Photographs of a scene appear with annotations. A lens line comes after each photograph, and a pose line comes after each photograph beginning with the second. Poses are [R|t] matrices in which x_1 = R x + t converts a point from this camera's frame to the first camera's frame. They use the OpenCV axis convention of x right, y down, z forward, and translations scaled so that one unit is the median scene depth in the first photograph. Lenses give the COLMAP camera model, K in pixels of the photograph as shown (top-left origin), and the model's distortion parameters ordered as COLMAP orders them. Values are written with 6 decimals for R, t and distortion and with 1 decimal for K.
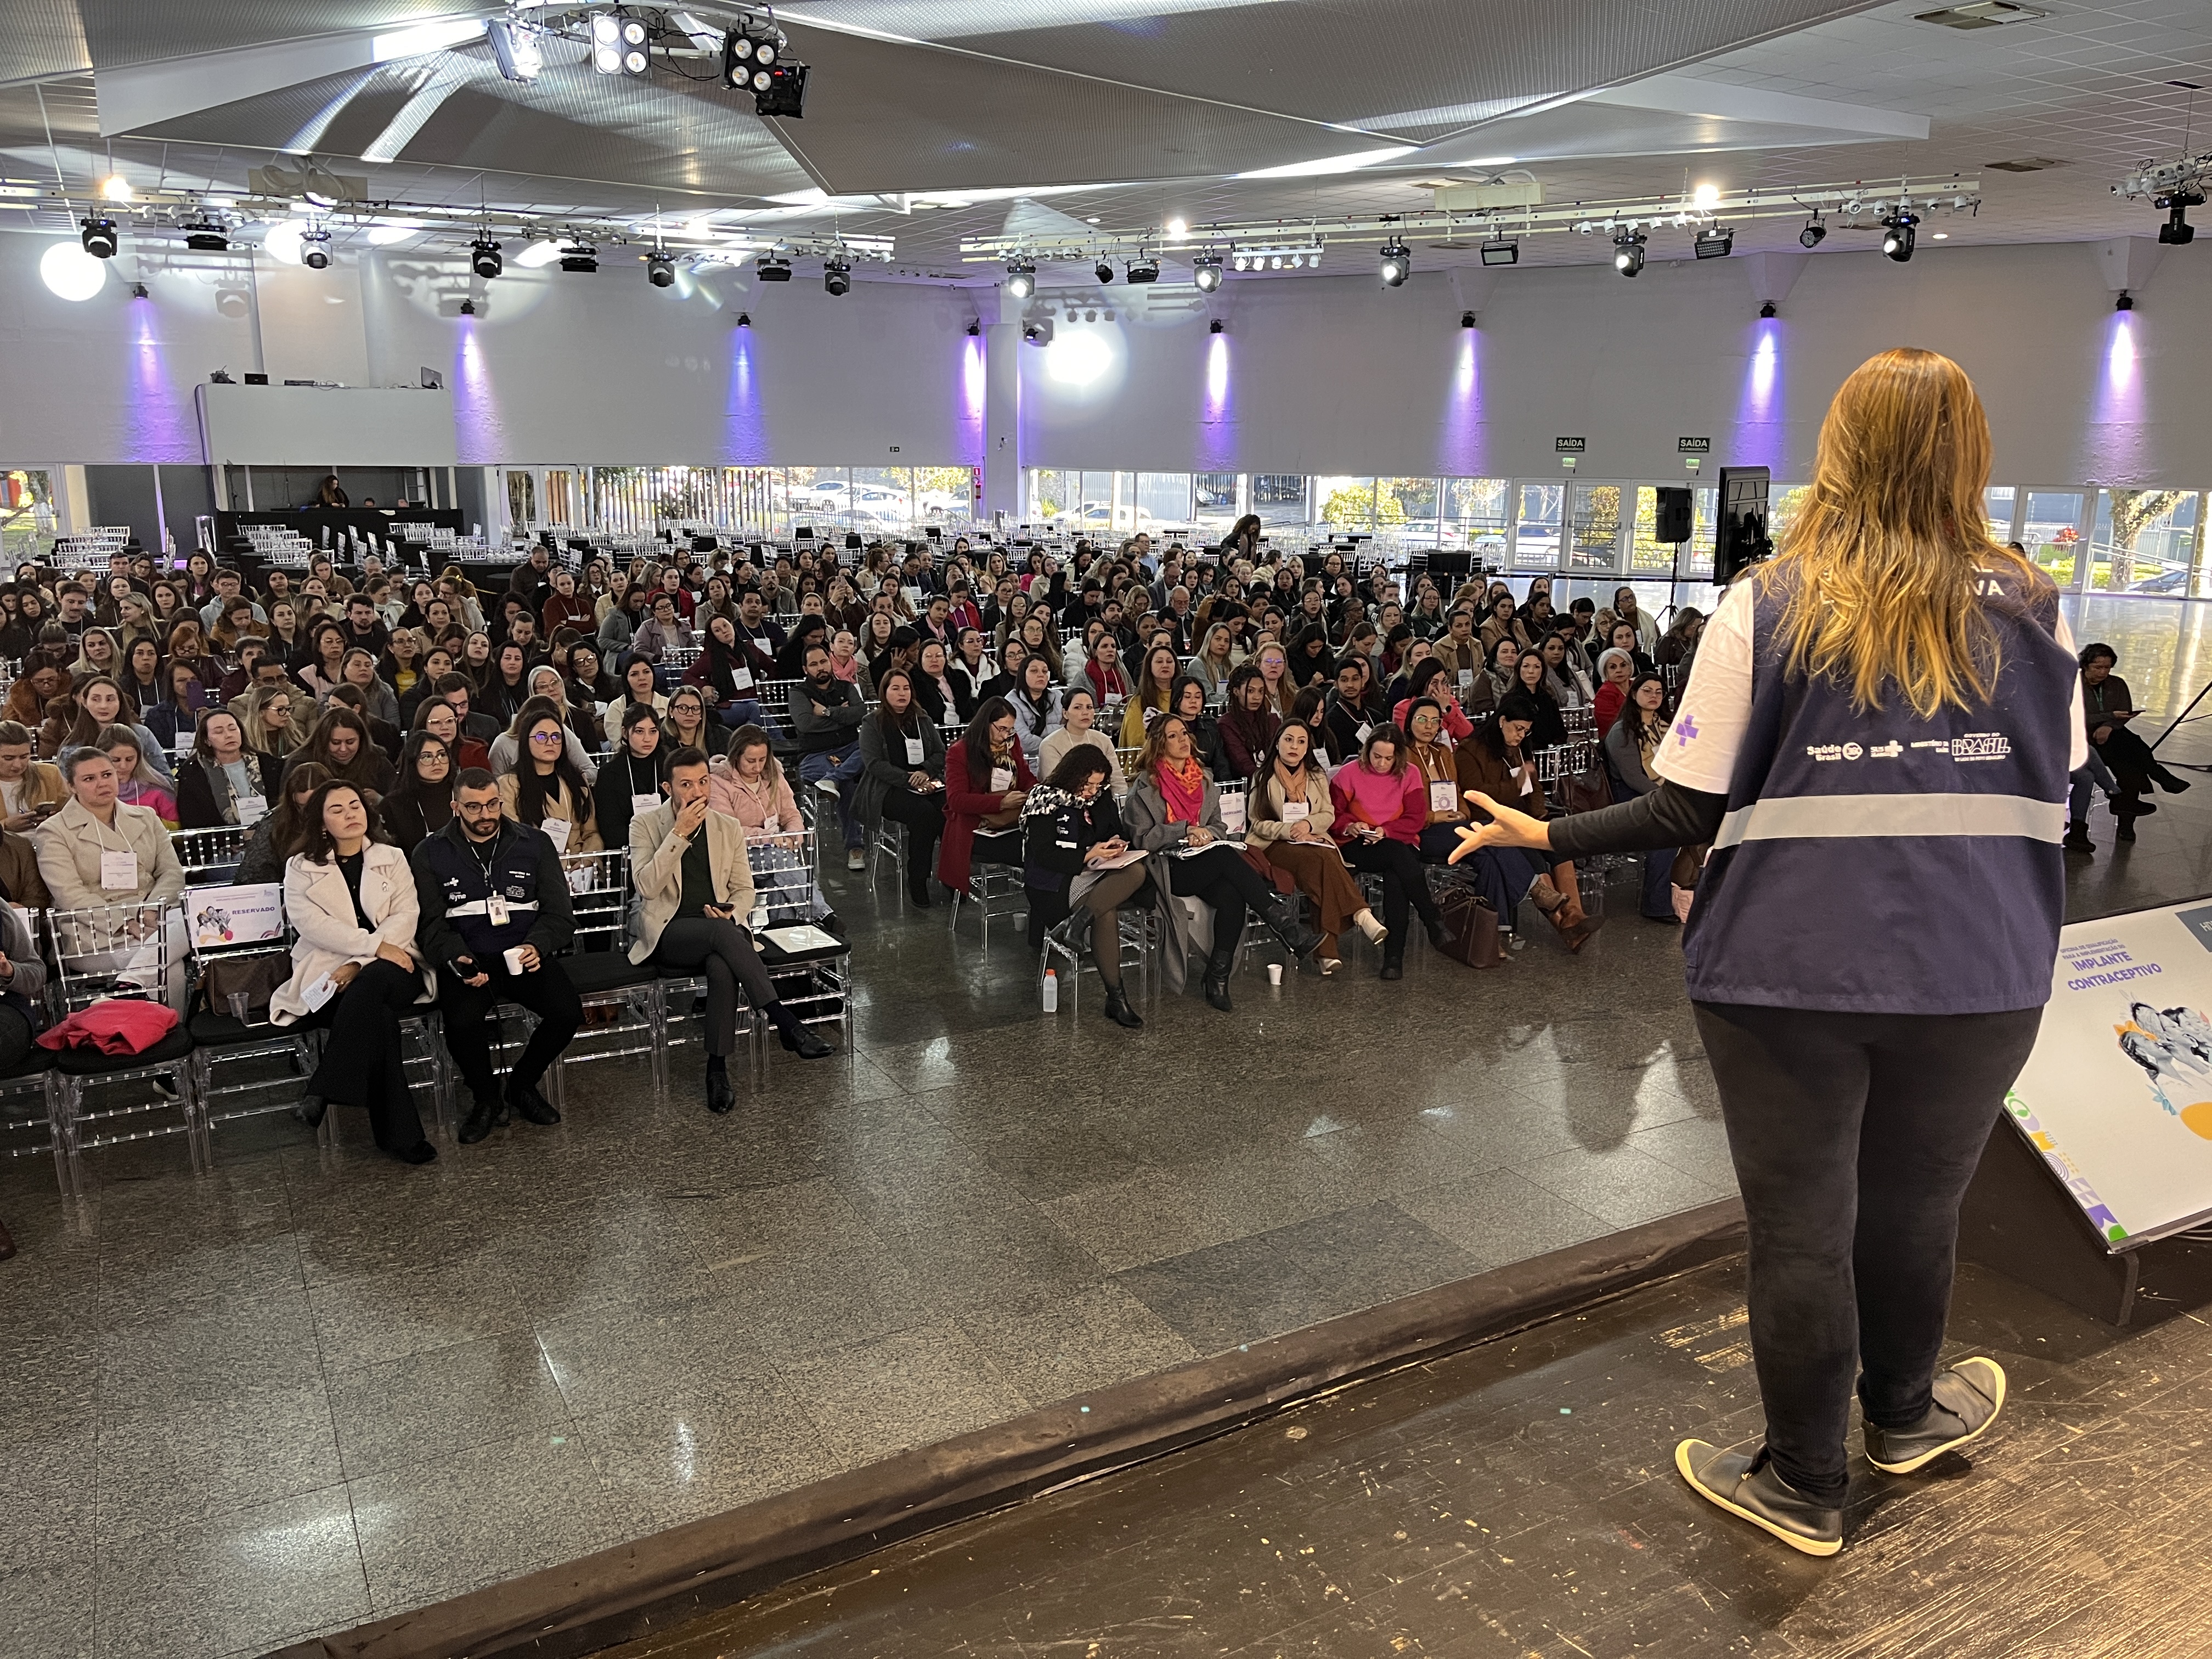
lens RADIAL K [[1674.9, 0, 1118.8], [0, 1674.9, 817.3], [0, 0, 1]] dist [0.043432, -0.055562]
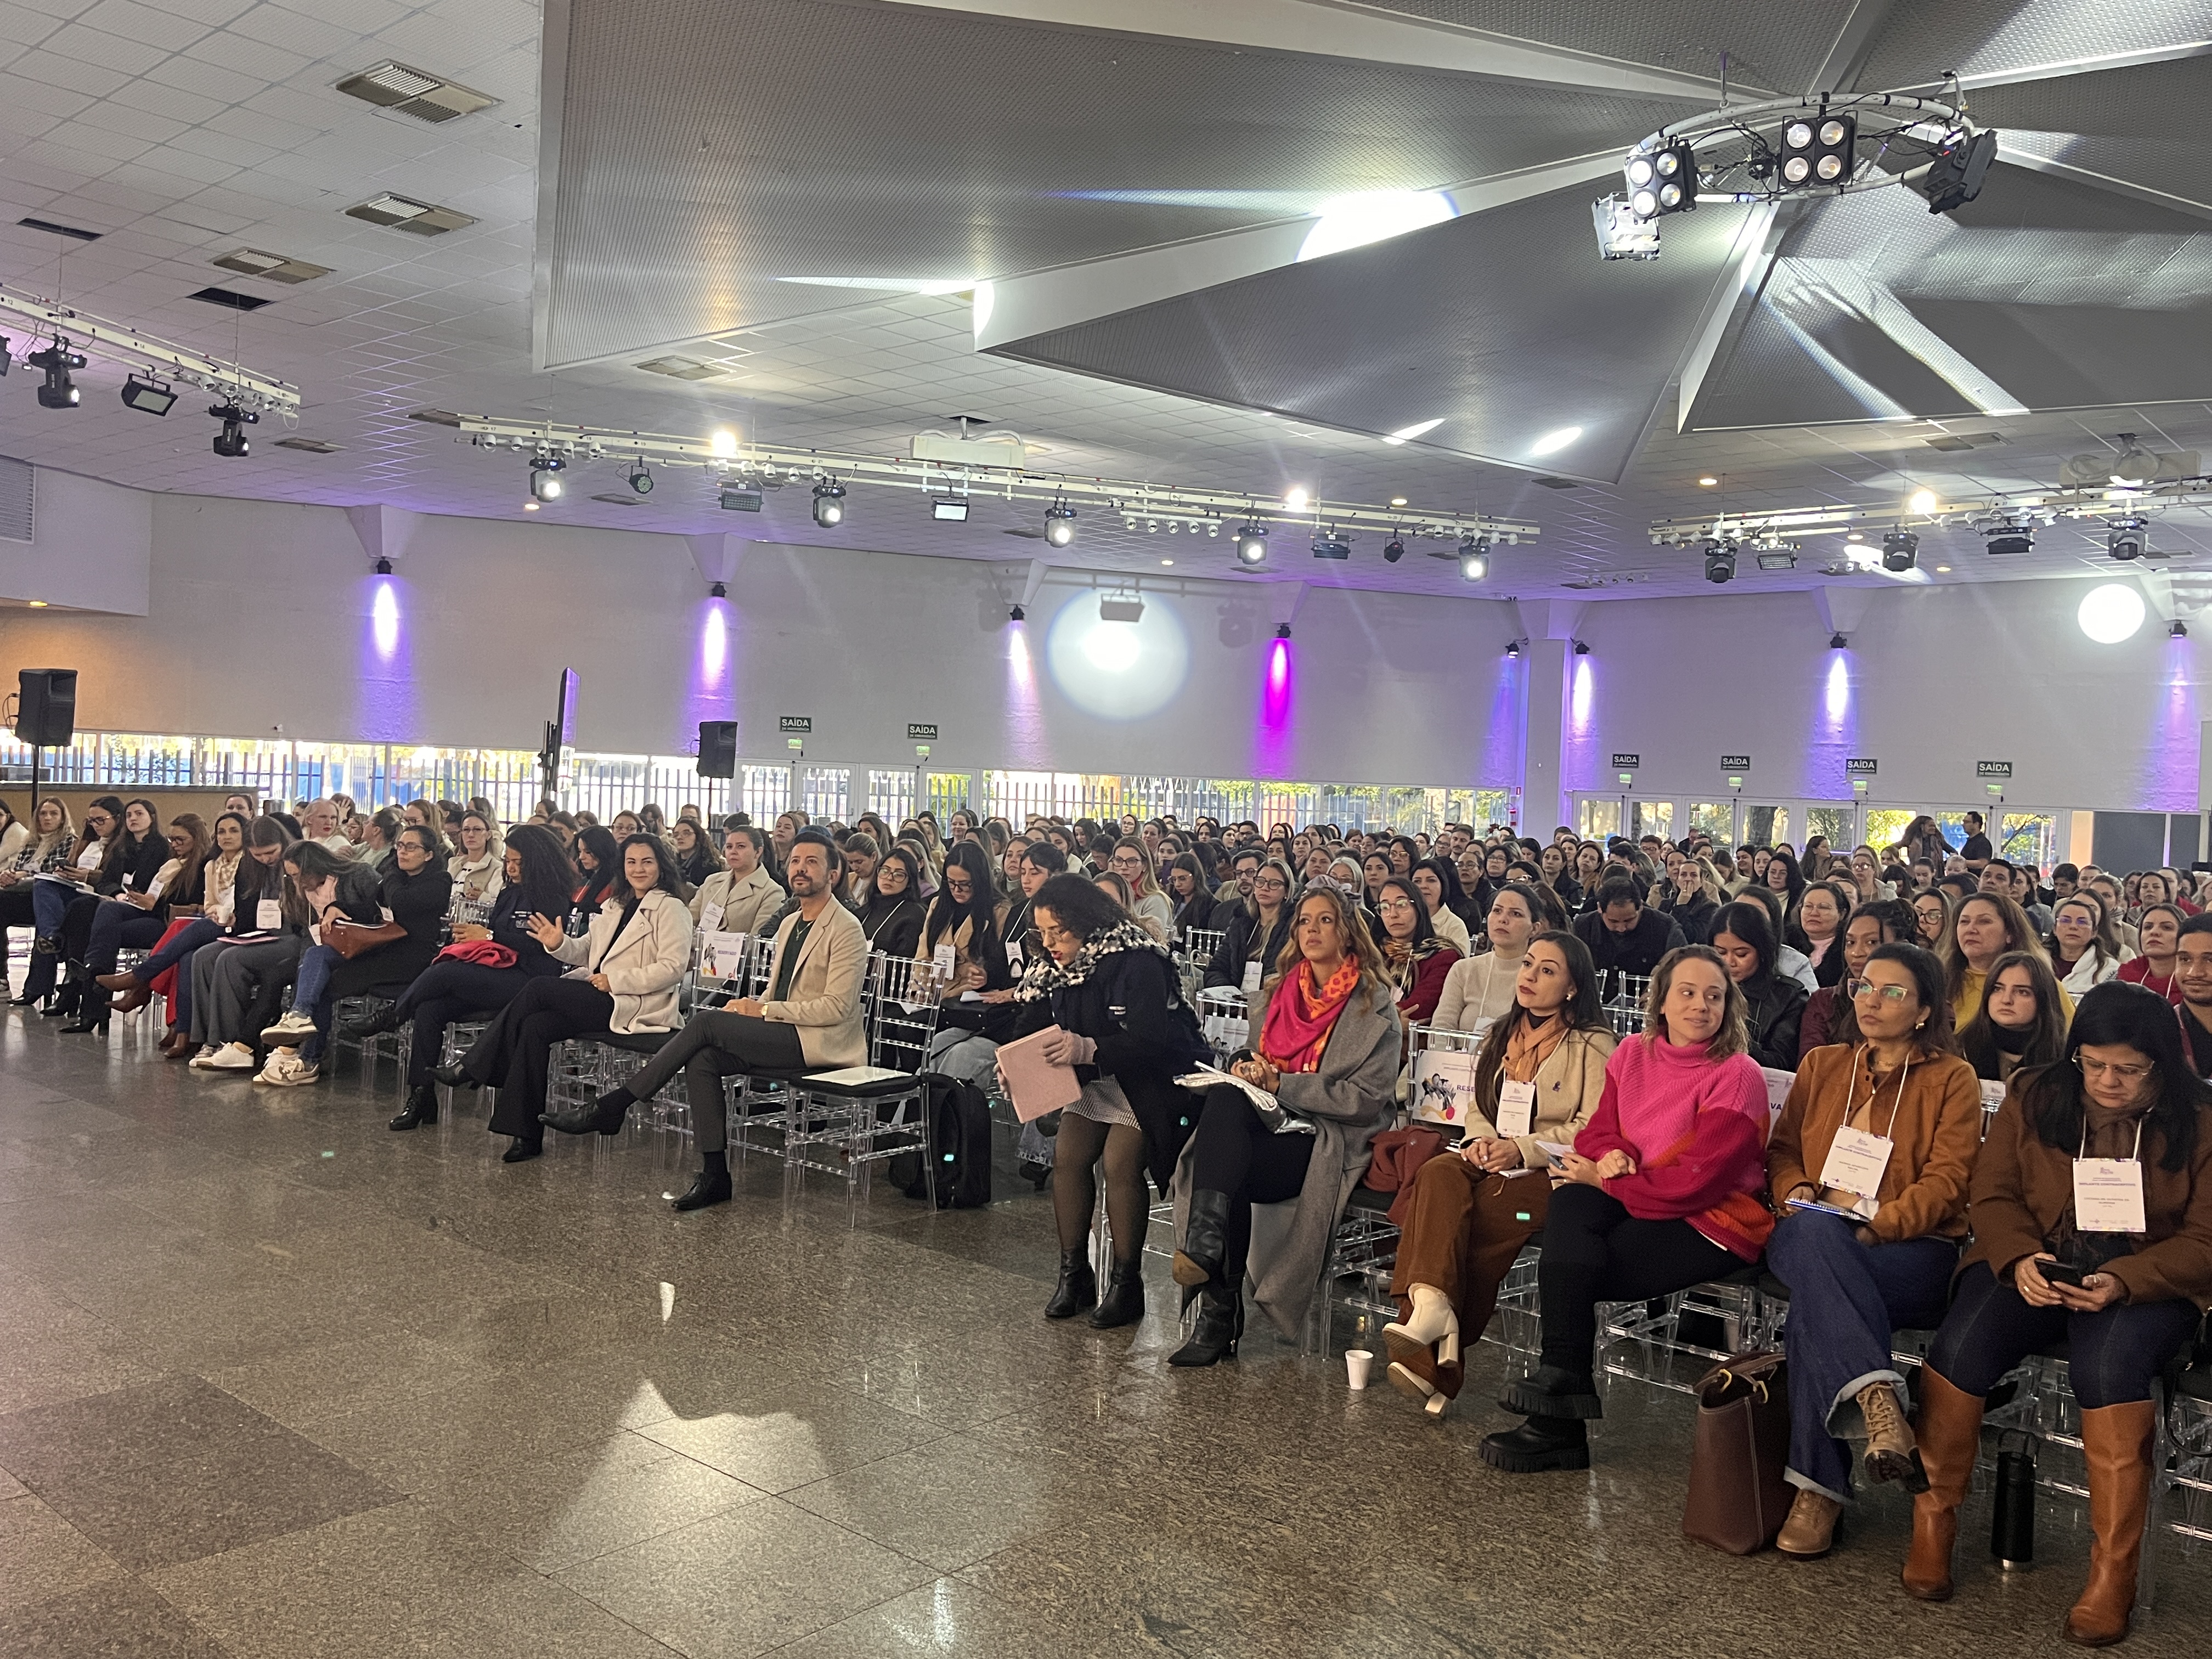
lens RADIAL K [[1767.4, 0, 1114.2], [0, 1767.4, 841.9], [0, 0, 1]] dist [0.052720, -0.057642]
pose [[0.325843, 0.027692, -0.945018, 0.203095], [-0.239845, 0.969292, -0.054295, -0.007412], [0.914495, 0.244349, 0.322479, 0.228158]]
